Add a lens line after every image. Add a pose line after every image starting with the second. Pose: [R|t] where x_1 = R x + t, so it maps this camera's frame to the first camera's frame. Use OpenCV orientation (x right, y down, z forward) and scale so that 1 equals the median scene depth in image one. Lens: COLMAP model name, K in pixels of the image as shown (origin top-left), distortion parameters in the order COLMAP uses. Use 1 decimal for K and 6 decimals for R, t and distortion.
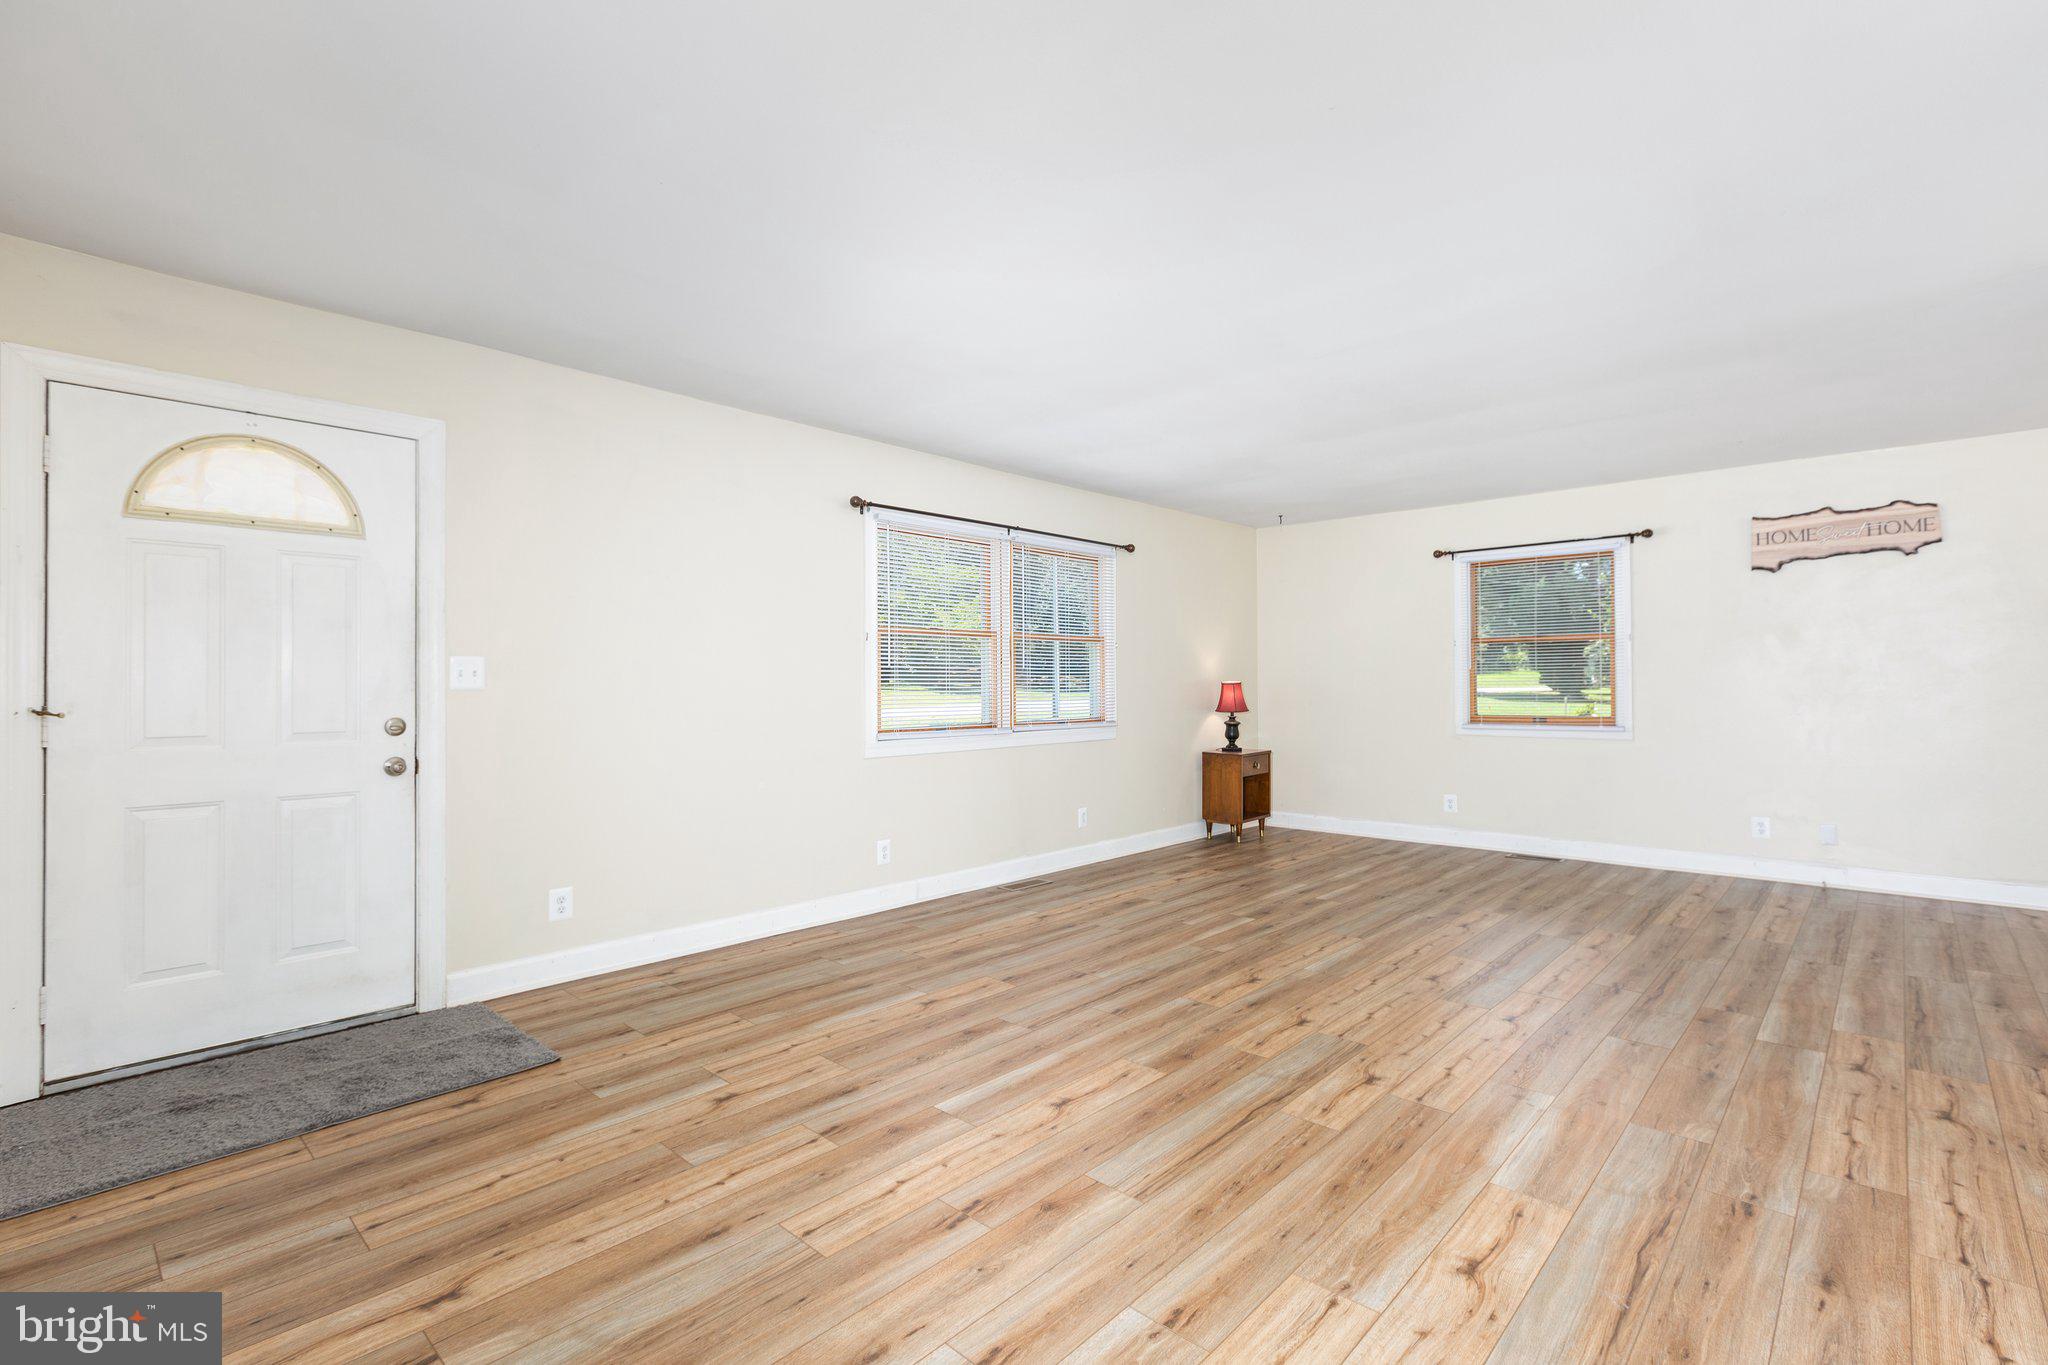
lens RADIAL K [[919.8, 0, 1050.9], [0, 919.8, 682.2], [0, 0, 1]] dist [0.004039, -0.001648]
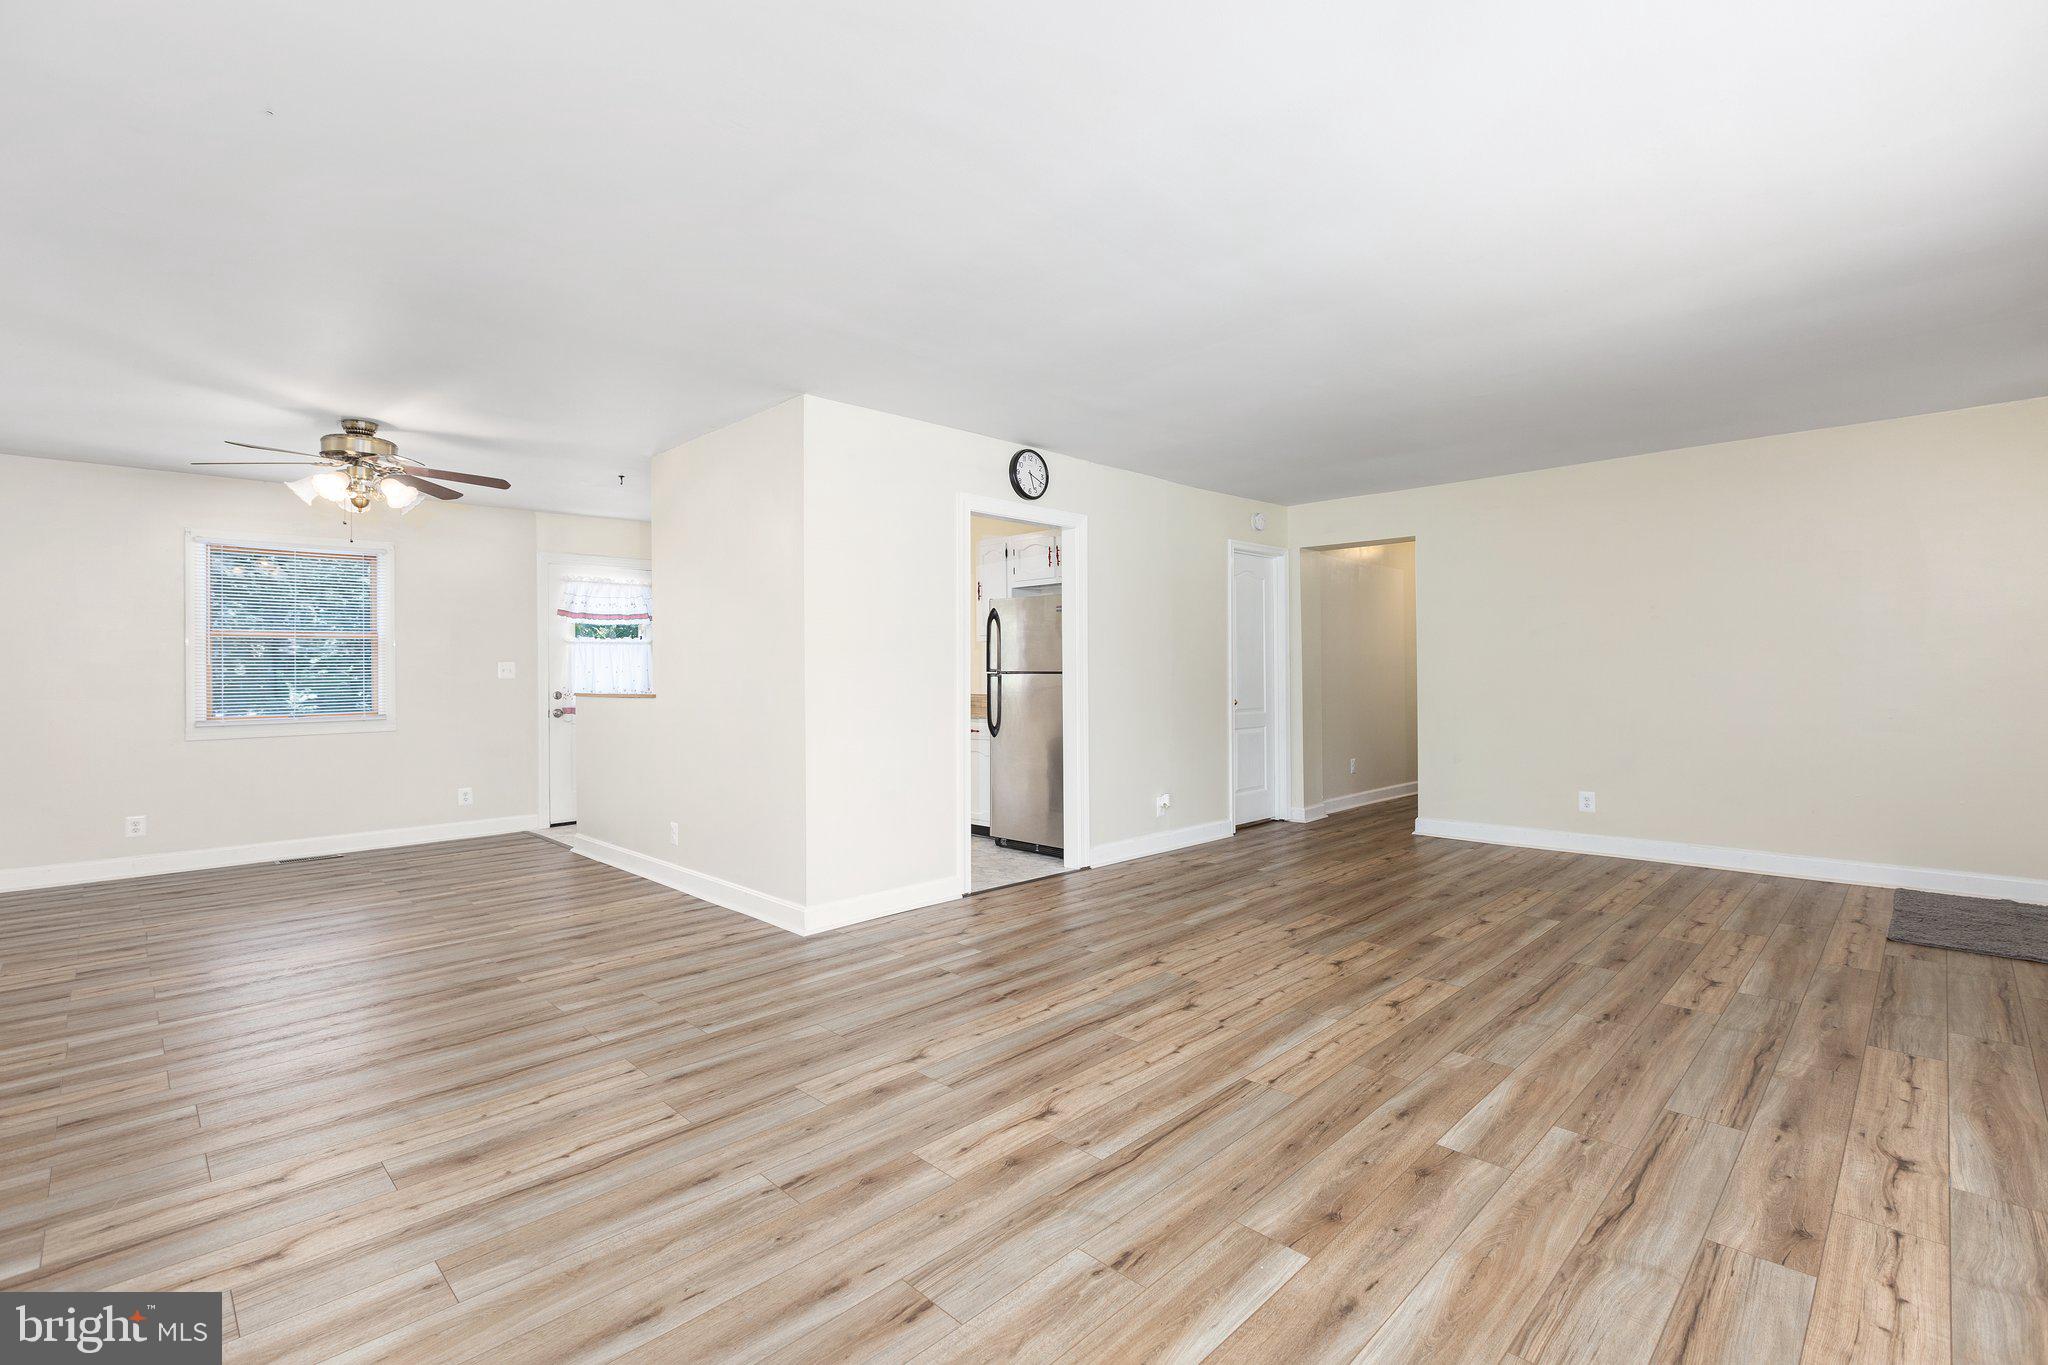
lens RADIAL K [[919.8, 0, 1025.8], [0, 919.8, 662.0], [0, 0, 1]] dist [0.004039, -0.001648]
pose [[-0.998438, 0.013782, 0.054147, 0.570684], [0.013087, 0.999828, -0.013164, -0.001514], [-0.054319, -0.012435, -0.998446, 2.085462]]
